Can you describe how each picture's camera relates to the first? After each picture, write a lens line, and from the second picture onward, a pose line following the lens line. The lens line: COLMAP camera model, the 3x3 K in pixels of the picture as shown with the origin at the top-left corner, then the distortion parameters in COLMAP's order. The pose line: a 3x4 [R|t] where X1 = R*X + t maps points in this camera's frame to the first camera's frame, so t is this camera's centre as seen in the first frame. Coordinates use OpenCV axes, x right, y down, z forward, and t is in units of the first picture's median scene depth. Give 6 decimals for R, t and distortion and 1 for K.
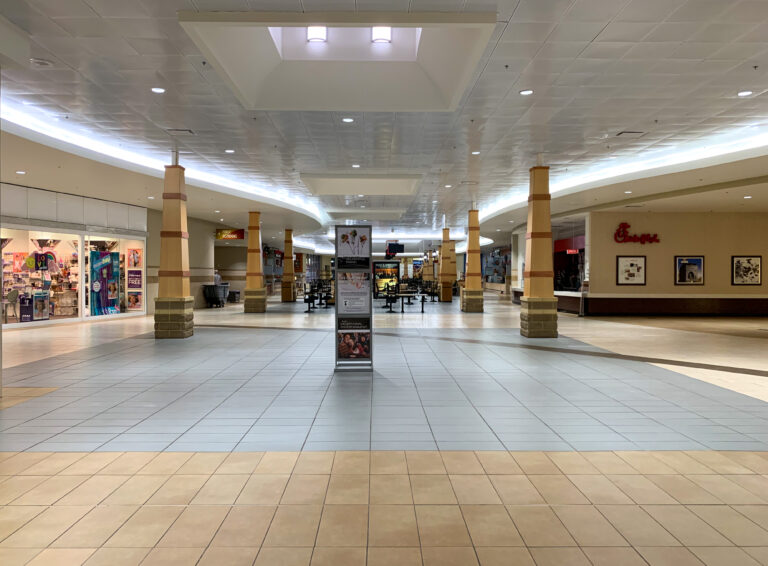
lens RADIAL K [[603.8, 0, 385.9], [0, 603.8, 281.9], [0, 0, 1]] dist [0.011216, -0.010740]
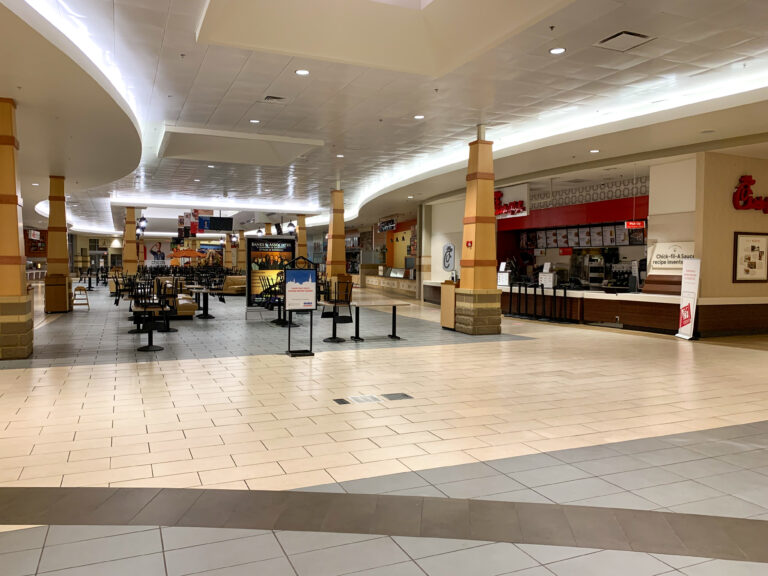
lens RADIAL K [[603.8, 0, 379.8], [0, 603.8, 288.6], [0, 0, 1]] dist [0.011216, -0.010740]
pose [[0.923066, -0.012465, 0.384440, -0.135002], [-0.000056, 0.999470, 0.032540, -0.006795], [-0.384642, -0.030058, 0.922576, 0.513394]]
